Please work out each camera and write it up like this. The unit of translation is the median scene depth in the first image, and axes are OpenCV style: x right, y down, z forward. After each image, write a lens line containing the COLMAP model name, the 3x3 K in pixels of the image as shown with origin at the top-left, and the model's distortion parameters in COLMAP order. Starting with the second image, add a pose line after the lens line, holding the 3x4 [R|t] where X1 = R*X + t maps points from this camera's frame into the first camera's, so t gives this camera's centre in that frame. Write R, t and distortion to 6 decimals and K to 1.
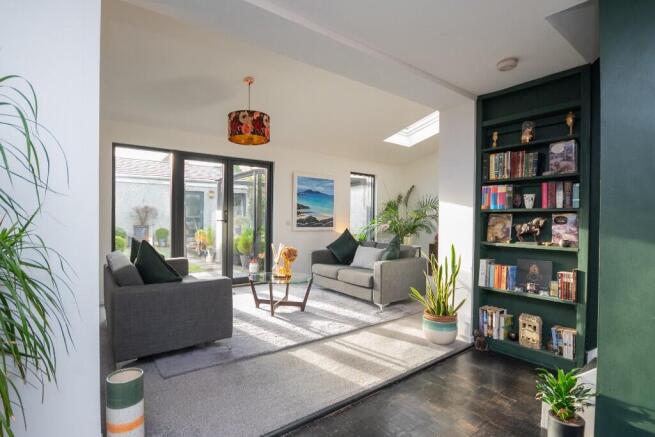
lens RADIAL K [[342.1, 0, 327.3], [0, 342.1, 217.6], [0, 0, 1]] dist [0.002557, 0.000204]
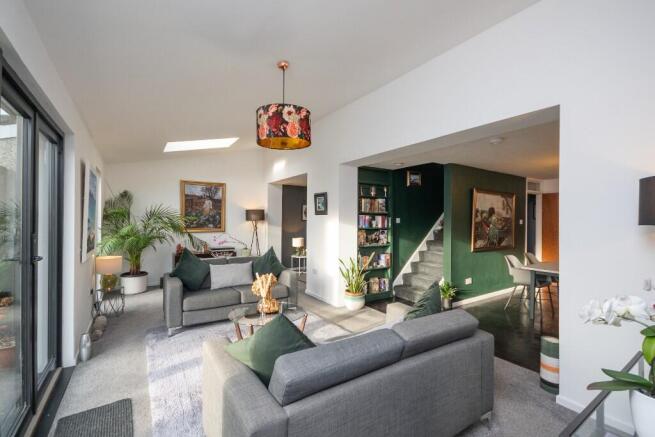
lens RADIAL K [[293.2, 0, 328.1], [0, 293.2, 217.1], [0, 0, 1]] dist [0.000484, 0.000025]
pose [[0.062523, -0.002187, 0.998041, -0.828540], [-0.006781, 0.999974, 0.002616, -0.061840], [-0.998020, -0.006931, 0.062506, 0.790145]]
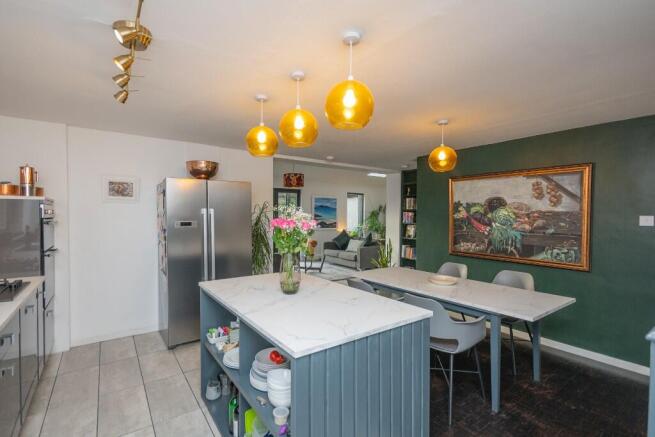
lens RADIAL K [[301.4, 0, 327.8], [0, 301.4, 219.3], [0, 0, 1]] dist [0.000732, 0.000100]
pose [[0.999904, -0.001348, -0.013781, -0.004483], [0.001551, 0.999891, 0.014688, -0.055075], [0.013759, -0.014708, 0.999797, -0.702074]]
